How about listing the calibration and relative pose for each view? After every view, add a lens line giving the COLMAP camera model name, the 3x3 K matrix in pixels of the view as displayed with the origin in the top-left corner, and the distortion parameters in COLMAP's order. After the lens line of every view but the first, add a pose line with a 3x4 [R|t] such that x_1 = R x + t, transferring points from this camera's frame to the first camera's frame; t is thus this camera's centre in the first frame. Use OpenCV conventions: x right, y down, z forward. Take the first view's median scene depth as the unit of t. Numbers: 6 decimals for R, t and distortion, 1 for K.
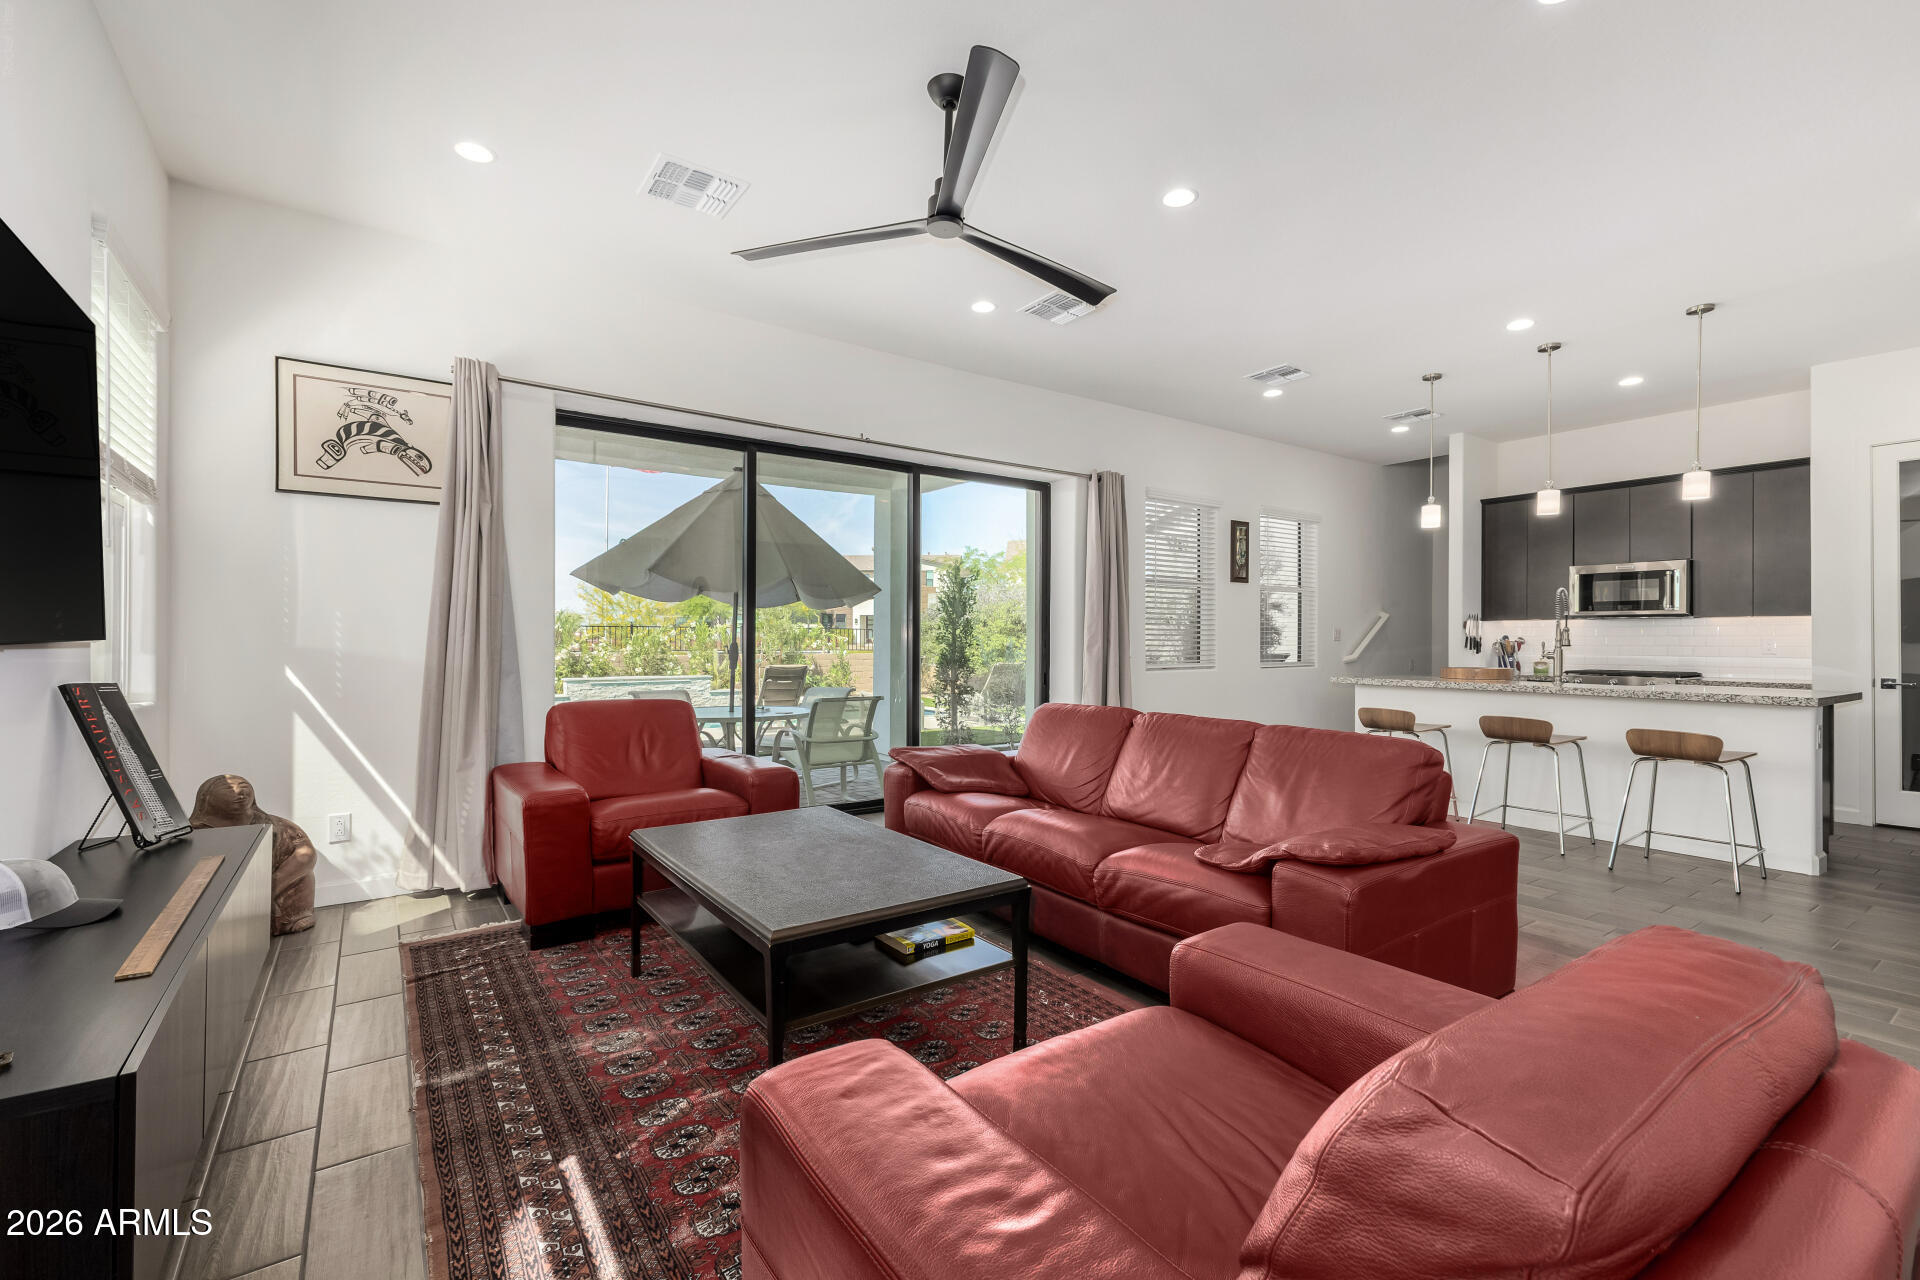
lens RADIAL K [[836.1, 0, 965.0], [0, 836.1, 641.2], [0, 0, 1]] dist [0.009112, -0.000234]
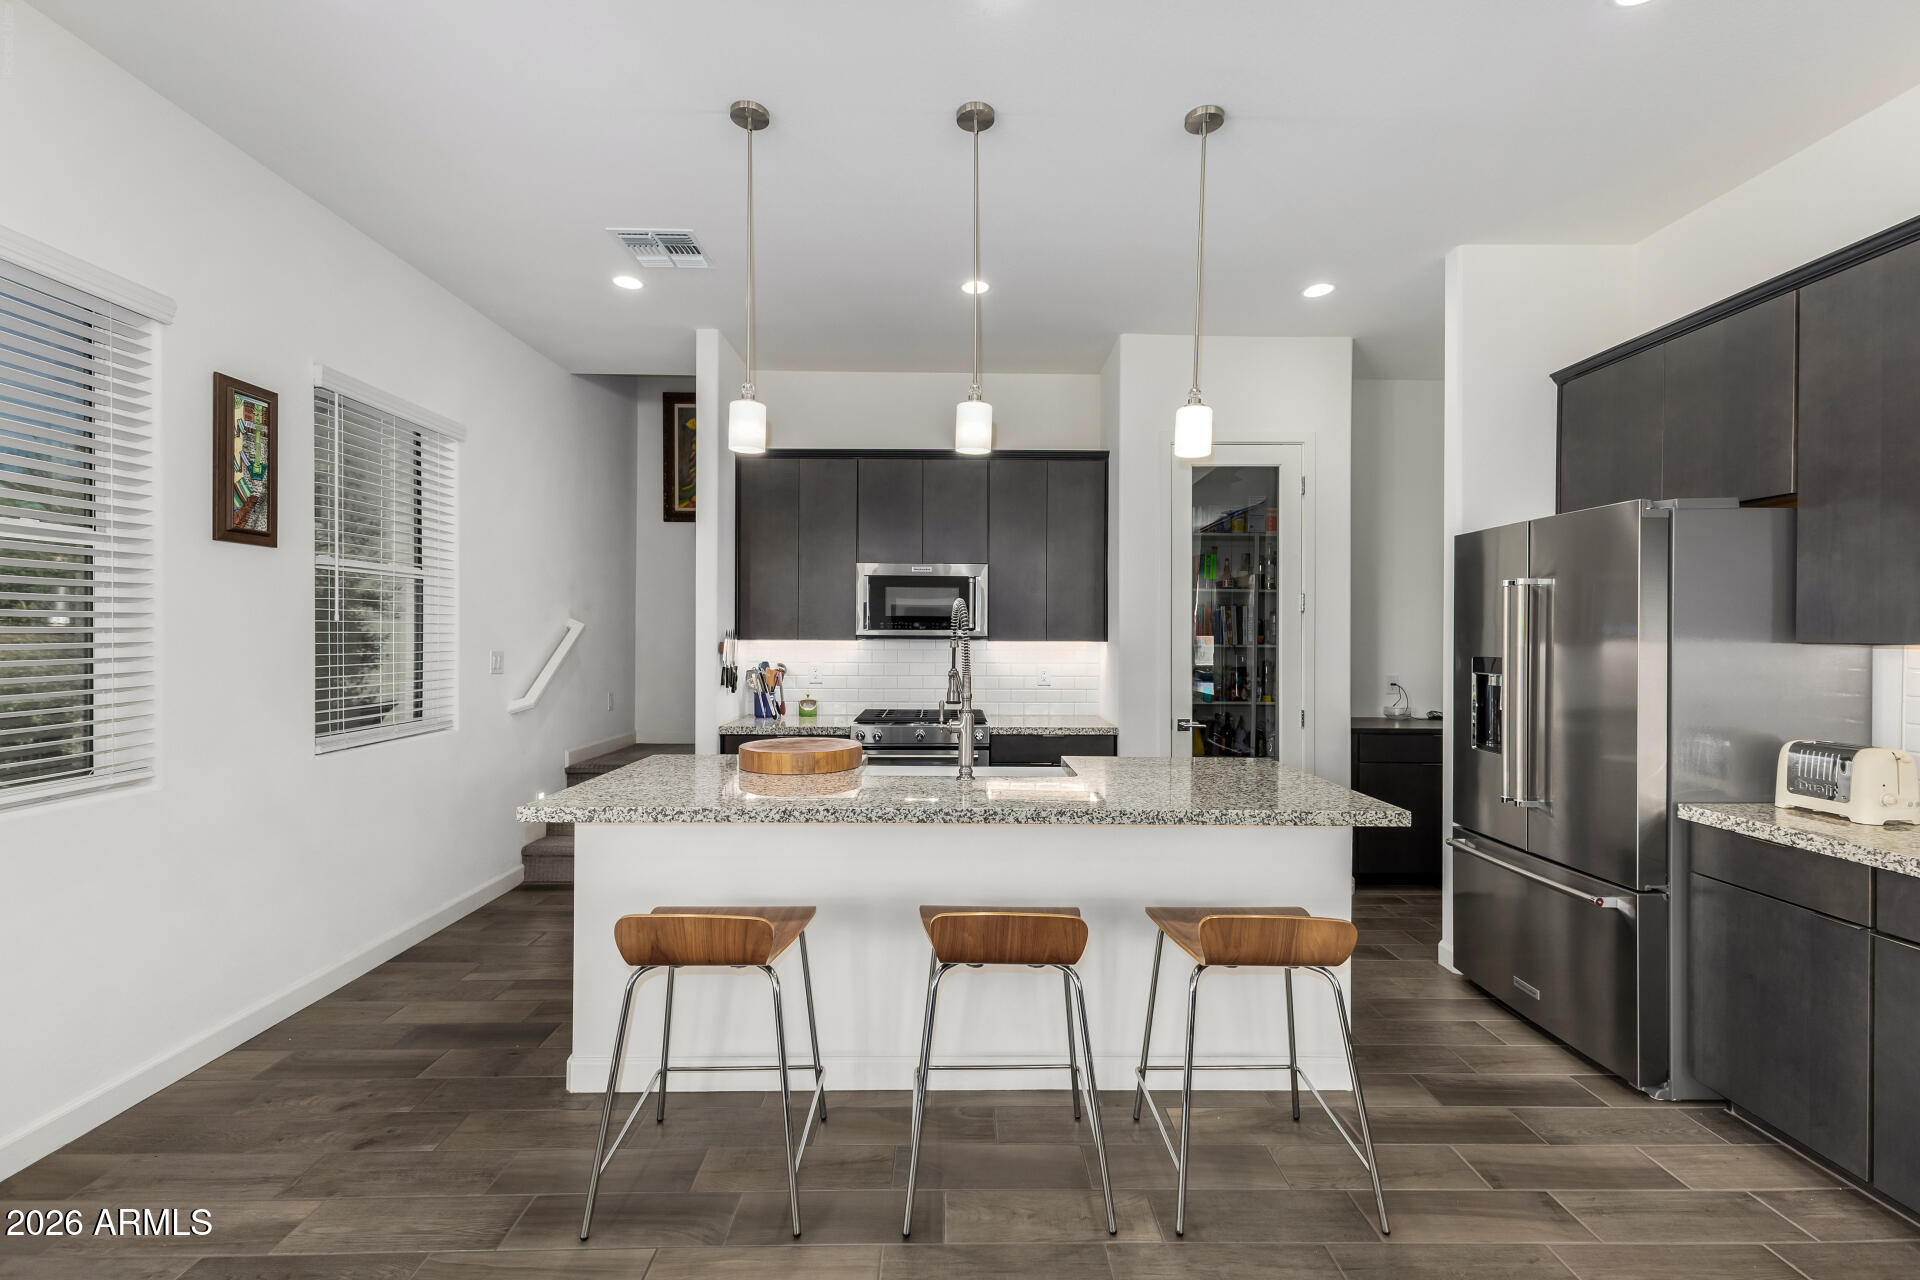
lens RADIAL K [[836.1, 0, 964.1], [0, 836.1, 639.6], [0, 0, 1]] dist [0.009112, -0.000234]
pose [[0.570197, -0.003979, 0.821498, 0.201070], [-0.003345, 0.999969, 0.007165, -0.030542], [-0.821501, -0.006833, 0.570166, 0.516231]]
